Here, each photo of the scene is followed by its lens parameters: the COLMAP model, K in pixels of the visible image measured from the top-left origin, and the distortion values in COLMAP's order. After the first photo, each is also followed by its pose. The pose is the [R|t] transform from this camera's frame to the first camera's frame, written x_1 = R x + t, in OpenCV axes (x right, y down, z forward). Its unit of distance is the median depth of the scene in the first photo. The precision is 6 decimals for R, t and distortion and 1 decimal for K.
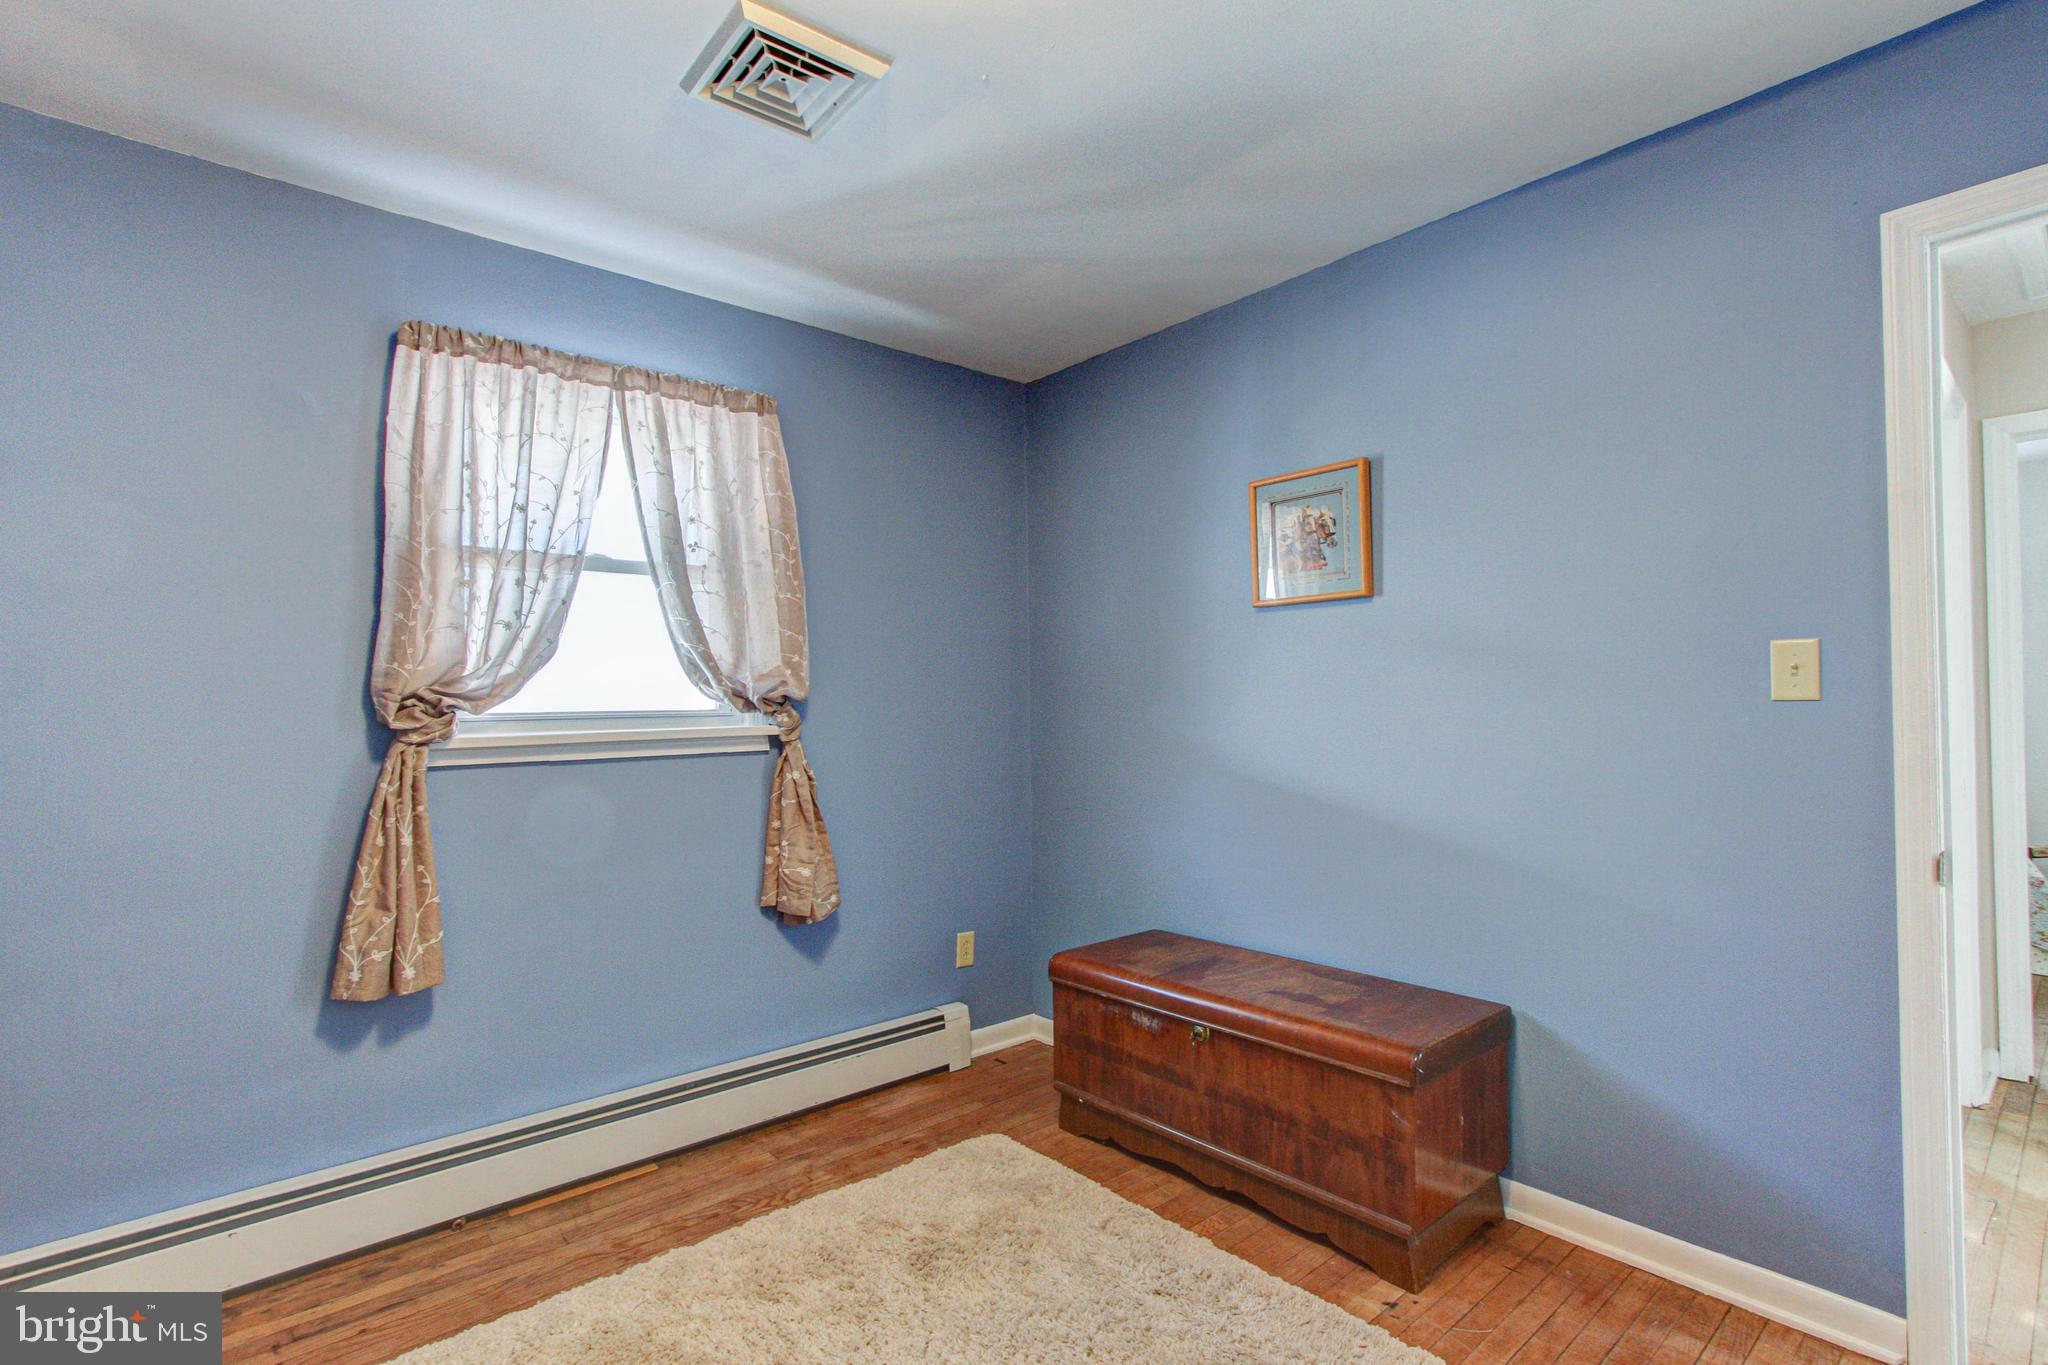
lens RADIAL K [[957.5, 0, 1023.7], [0, 957.5, 696.6], [0, 0, 1]] dist [-0.000361, 0.002031]
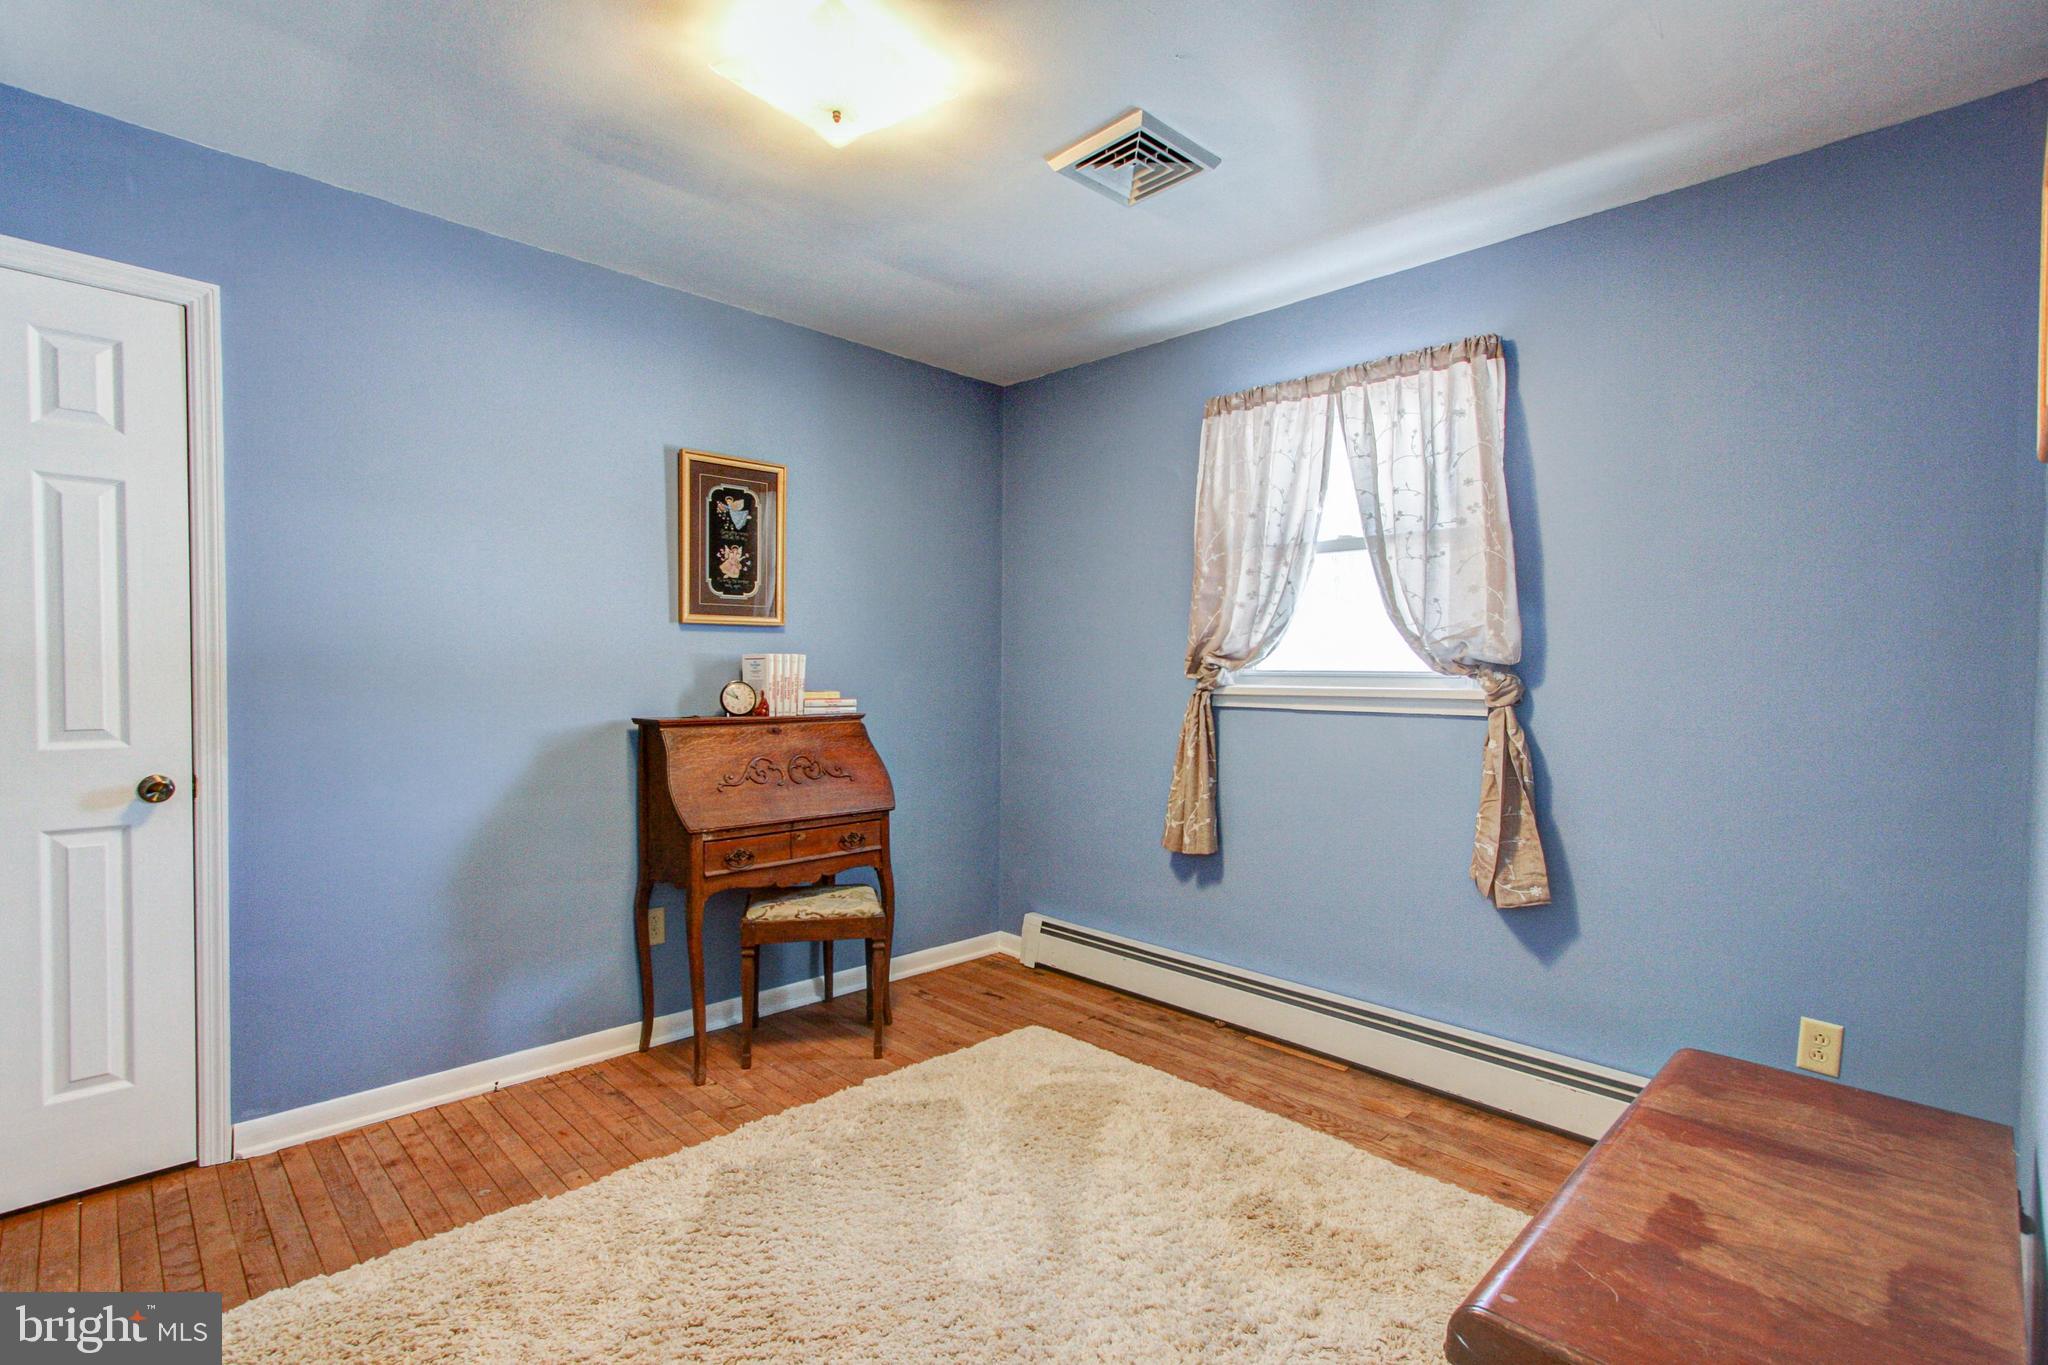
lens RADIAL K [[957.5, 0, 1023.7], [0, 957.5, 696.6], [0, 0, 1]] dist [-0.000361, 0.002031]
pose [[0.068082, 0.044732, -0.996676, 0.777028], [-0.002273, 0.998999, 0.044681, -0.005117], [0.997677, -0.000776, 0.068116, 0.588883]]
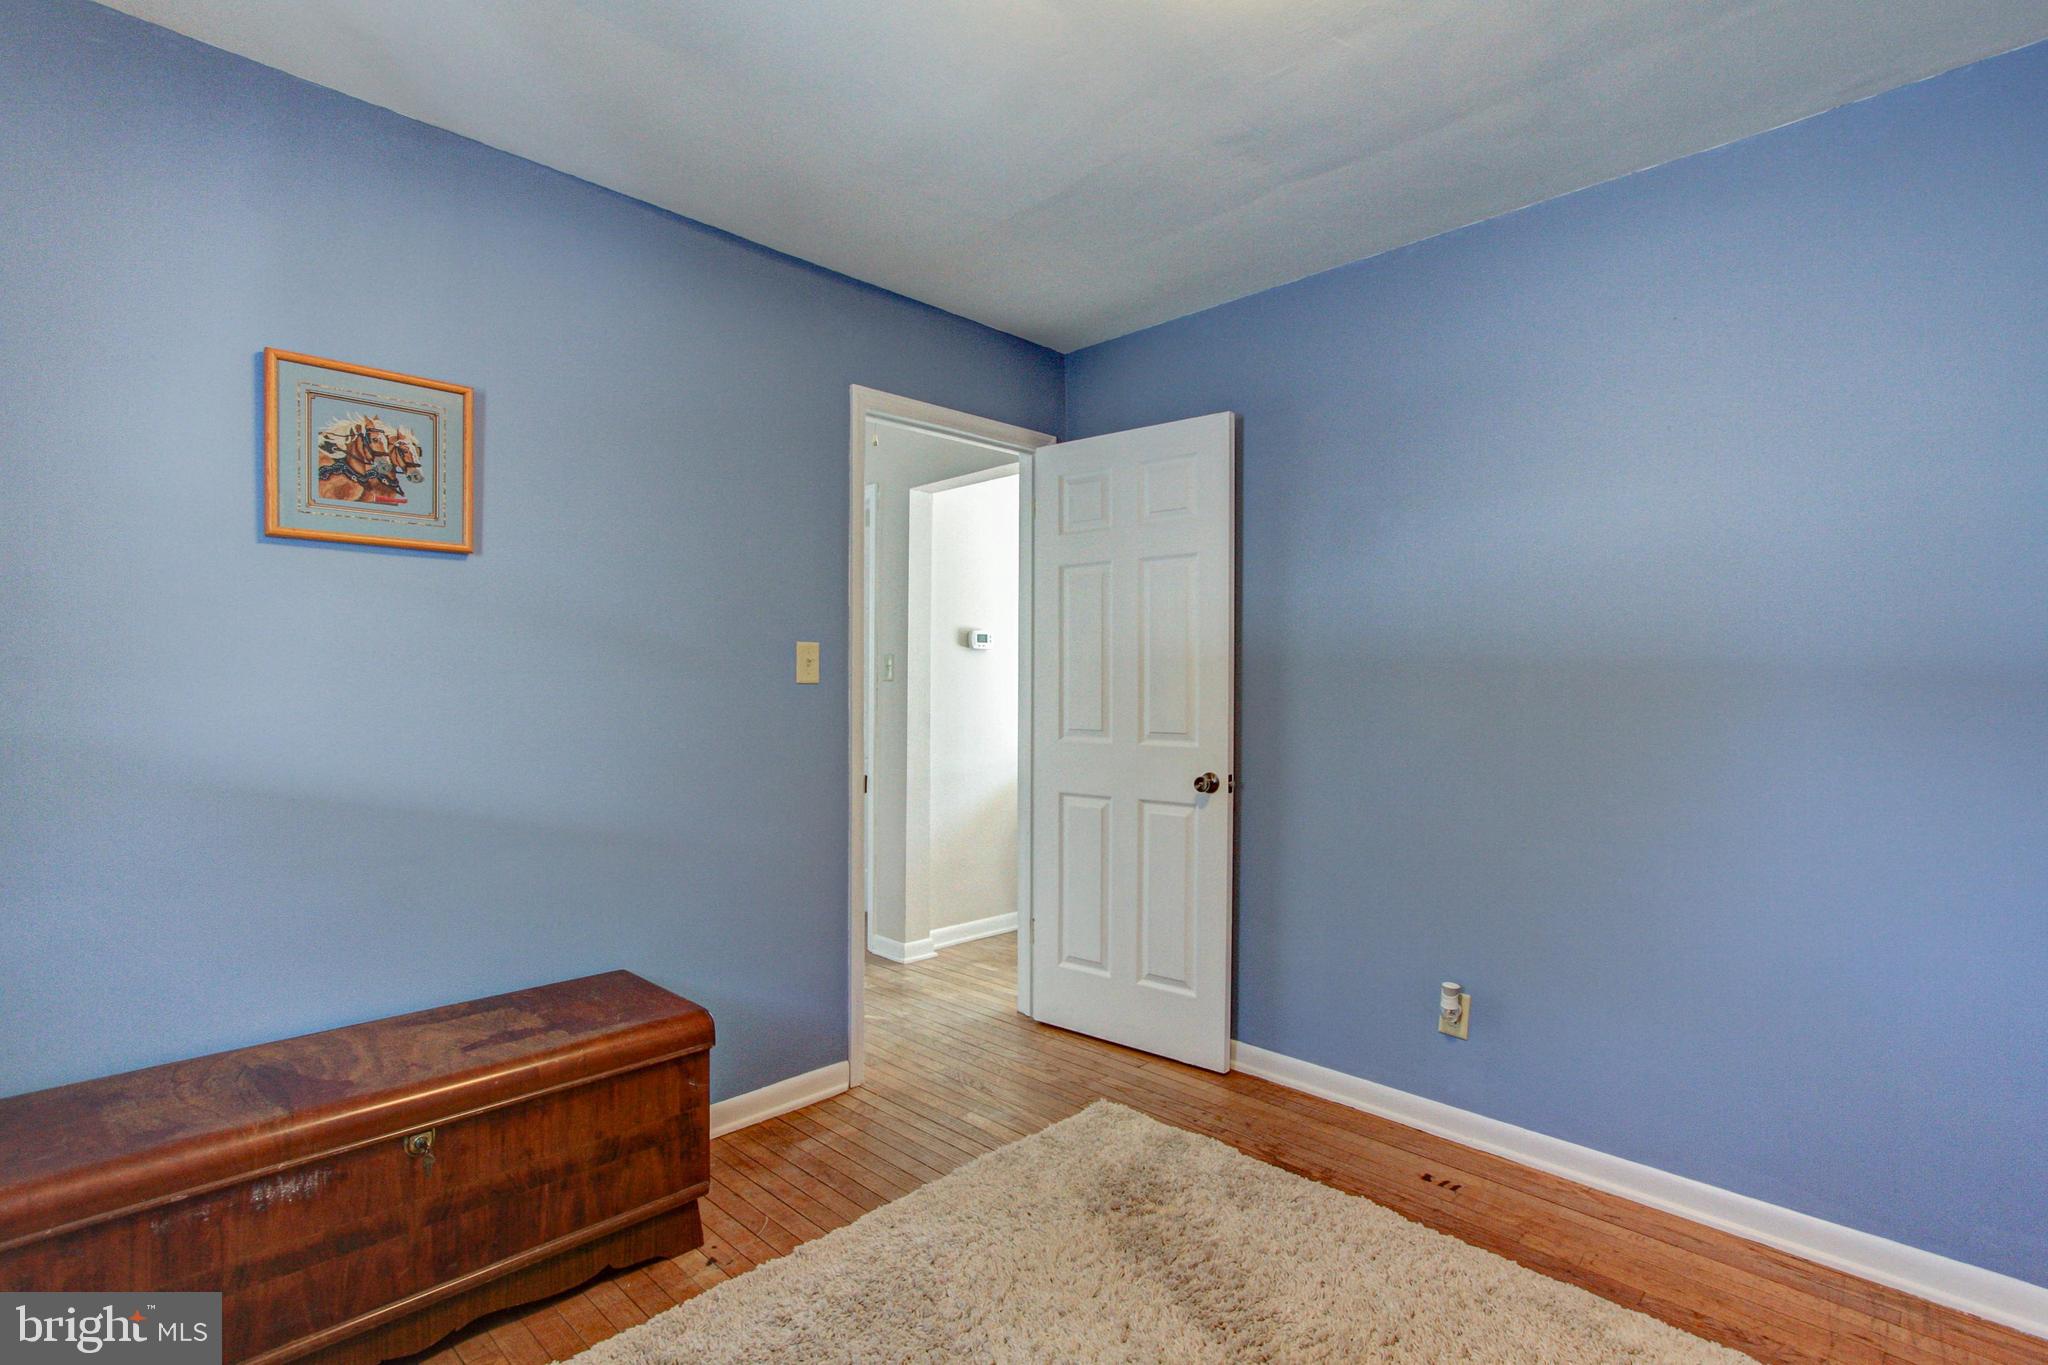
lens RADIAL K [[957.5, 0, 1023.7], [0, 957.5, 696.6], [0, 0, 1]] dist [-0.000361, 0.002031]
pose [[-0.064475, 0.000905, 0.997919, -0.552625], [-0.012935, 0.999915, -0.001743, 0.017764], [-0.997835, -0.013021, -0.064458, 0.606962]]
